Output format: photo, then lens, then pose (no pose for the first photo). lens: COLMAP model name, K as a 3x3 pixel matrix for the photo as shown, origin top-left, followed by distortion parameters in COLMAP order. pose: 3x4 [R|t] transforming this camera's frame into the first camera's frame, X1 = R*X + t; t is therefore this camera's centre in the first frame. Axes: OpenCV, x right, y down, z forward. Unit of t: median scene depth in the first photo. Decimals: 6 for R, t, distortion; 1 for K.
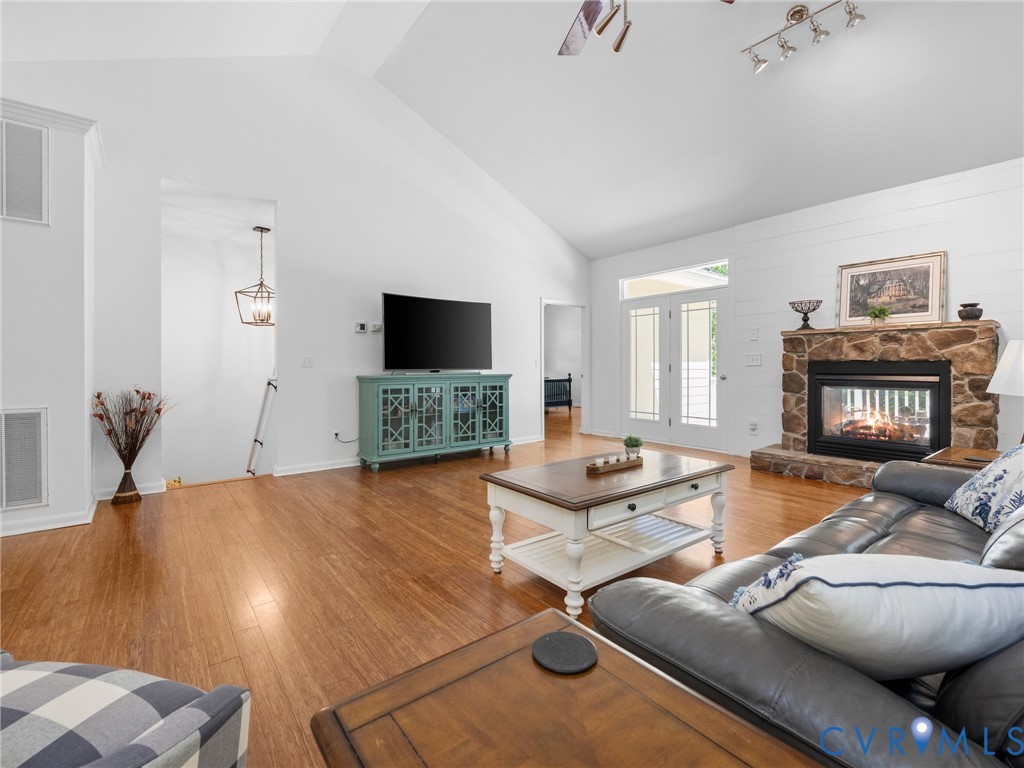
lens RADIAL K [[472.7, 0, 502.9], [0, 472.7, 363.9], [0, 0, 1]] dist [0.011577, -0.001850]
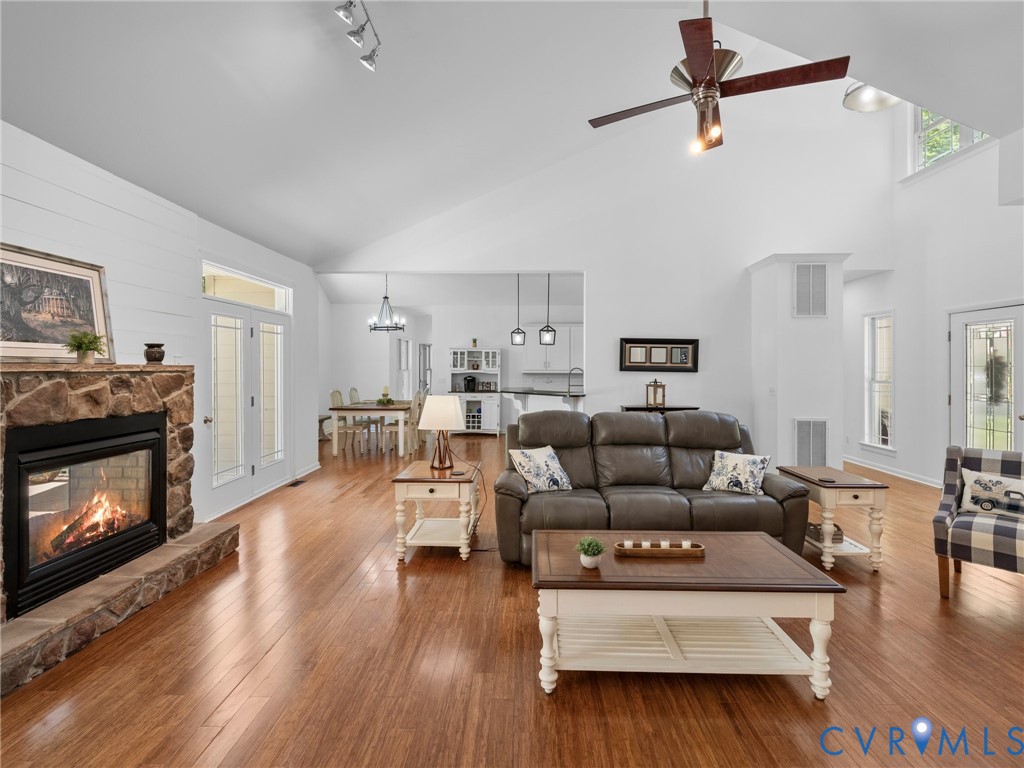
lens RADIAL K [[472.7, 0, 514.5], [0, 472.7, 367.4], [0, 0, 1]] dist [0.011577, -0.001850]
pose [[-0.781840, 0.003407, 0.623470, -0.055764], [-0.001510, 0.999972, -0.007358, -0.067821], [-0.623478, -0.006694, -0.781813, 1.102727]]
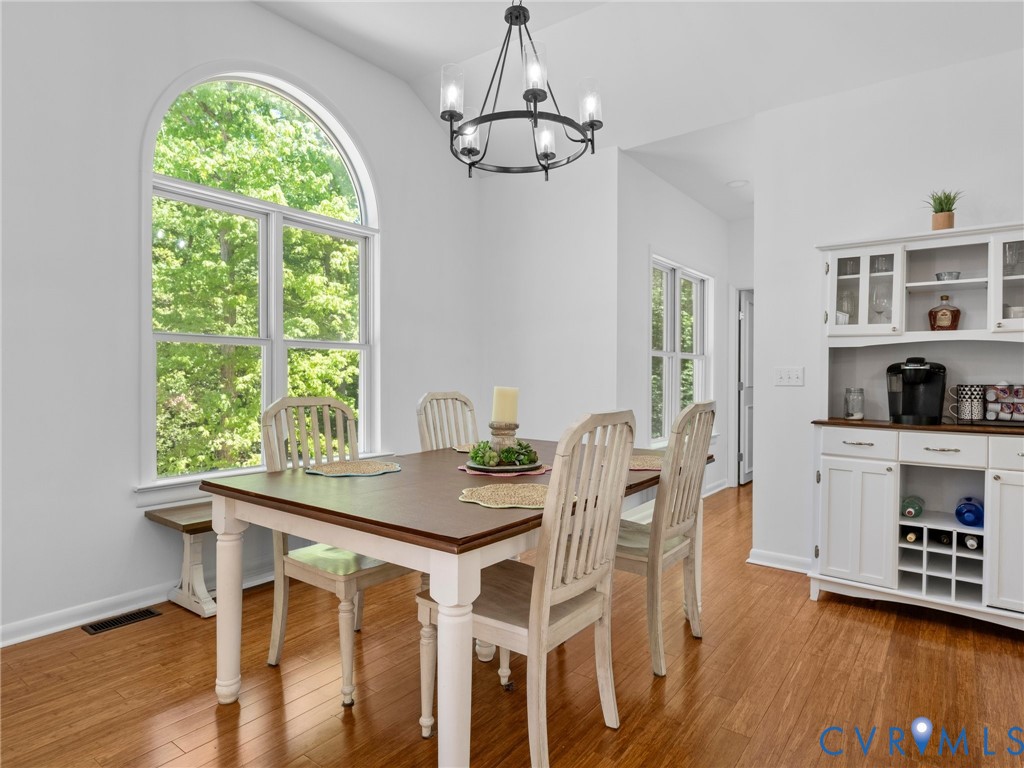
lens RADIAL K [[588.4, 0, 515.7], [0, 588.4, 382.3], [0, 0, 1]] dist [-0.000164, -0.001958]
pose [[-0.270371, -0.004854, 0.962744, 0.990193], [-0.008352, 0.999961, 0.002696, -0.014198], [-0.962720, -0.007312, -0.270401, 0.096723]]
